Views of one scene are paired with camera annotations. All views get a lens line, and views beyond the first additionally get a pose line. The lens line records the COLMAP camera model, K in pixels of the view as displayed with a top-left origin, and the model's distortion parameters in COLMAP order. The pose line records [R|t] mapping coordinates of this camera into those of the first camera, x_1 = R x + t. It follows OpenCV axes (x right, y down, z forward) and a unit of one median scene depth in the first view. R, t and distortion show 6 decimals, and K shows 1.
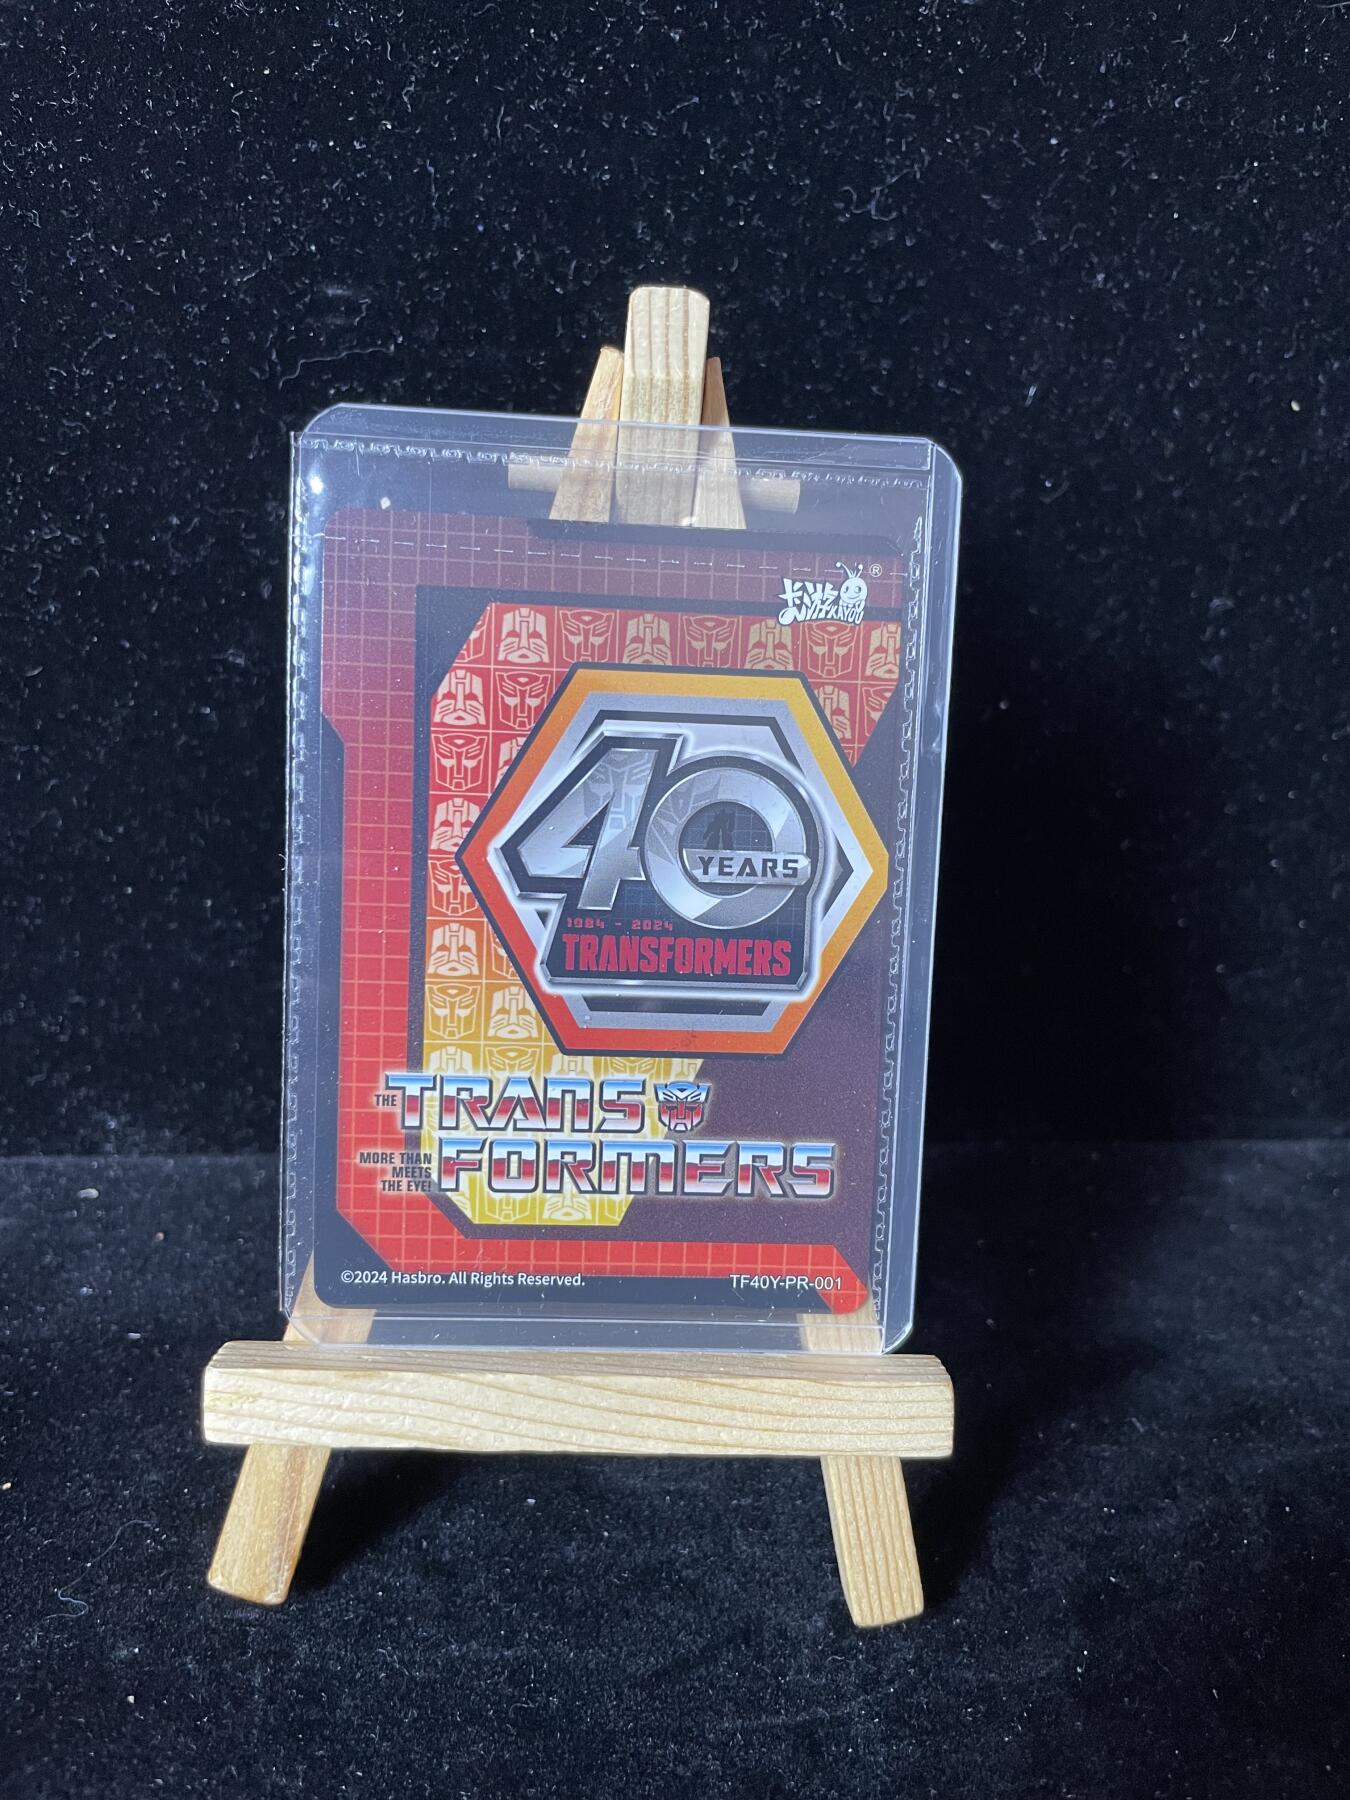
lens RADIAL K [[1375.9, 0, 672.1], [0, 1375.9, 894.7], [0, 0, 1]] dist [0.062417, -0.116757]
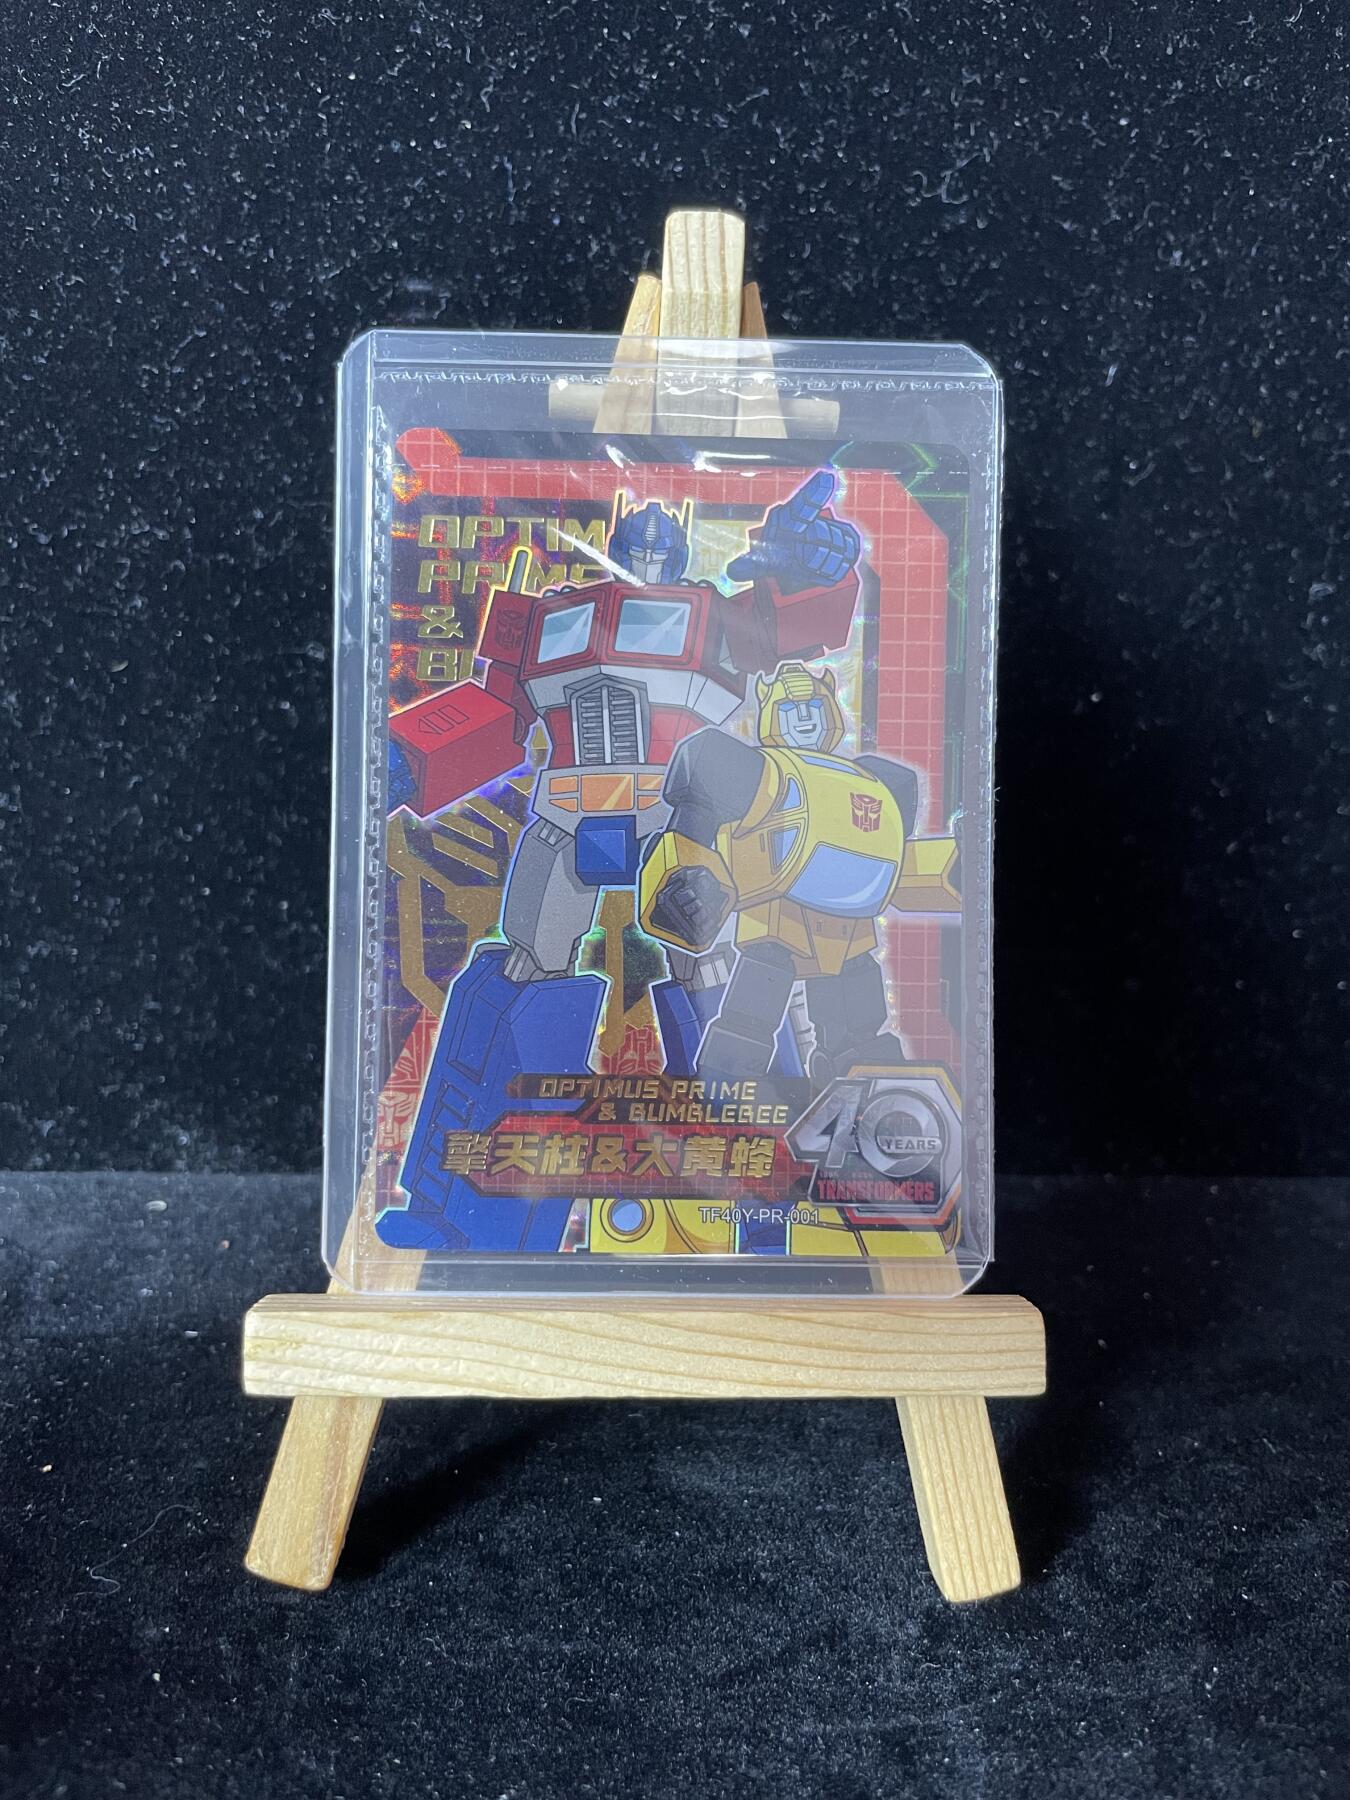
lens RADIAL K [[1382.8, 0, 682.1], [0, 1382.8, 903.1], [0, 0, 1]] dist [0.066265, -0.119923]
pose [[0.997598, -0.009394, -0.068633, 0.020077], [0.002036, 0.994310, -0.106504, 0.126965], [0.069243, 0.106109, 0.991941, 0.035721]]
